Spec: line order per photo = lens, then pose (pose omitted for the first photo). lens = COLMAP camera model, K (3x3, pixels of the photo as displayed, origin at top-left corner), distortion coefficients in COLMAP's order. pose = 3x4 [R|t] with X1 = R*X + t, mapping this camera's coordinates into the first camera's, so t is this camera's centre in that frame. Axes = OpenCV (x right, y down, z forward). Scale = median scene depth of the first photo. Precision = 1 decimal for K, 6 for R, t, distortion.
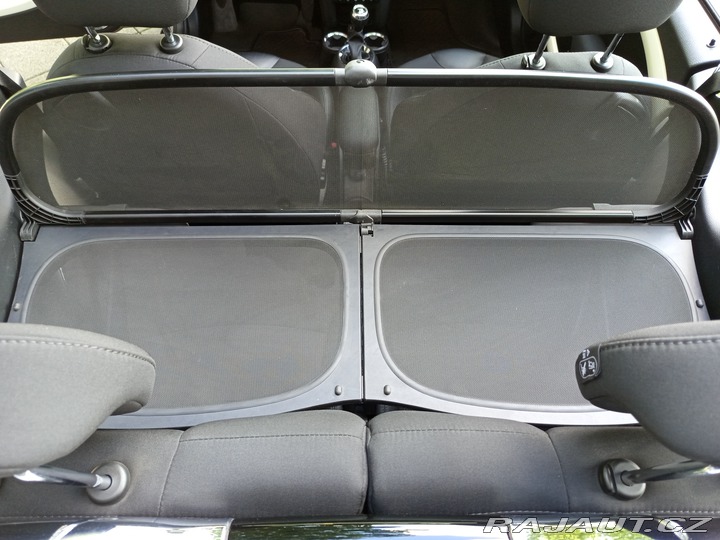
lens RADIAL K [[505.7, 0, 360.0], [0, 505.7, 270.0], [0, 0, 1]] dist [0.043774, -0.037346]
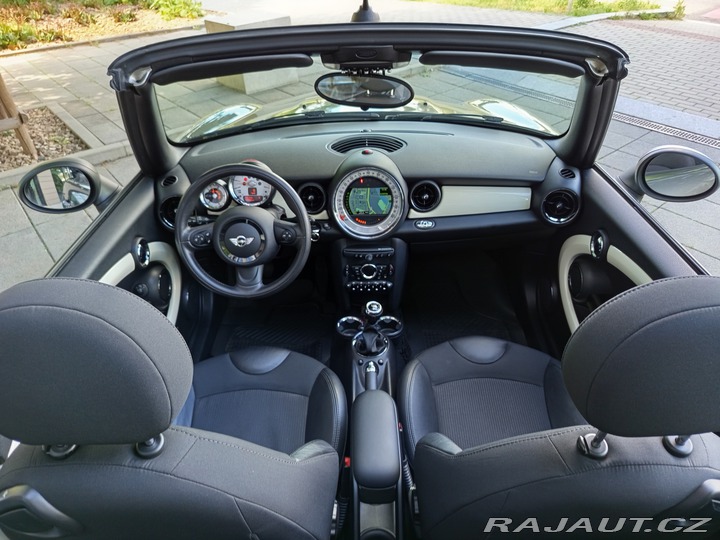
lens RADIAL K [[505.7, 0, 360.0], [0, 505.7, 270.0], [0, 0, 1]] dist [0.043774, -0.037346]
pose [[0.999515, -0.021491, -0.022523, -0.003177], [0.011015, 0.920819, -0.389834, -0.193470], [0.029117, 0.389397, 0.920610, 0.072354]]
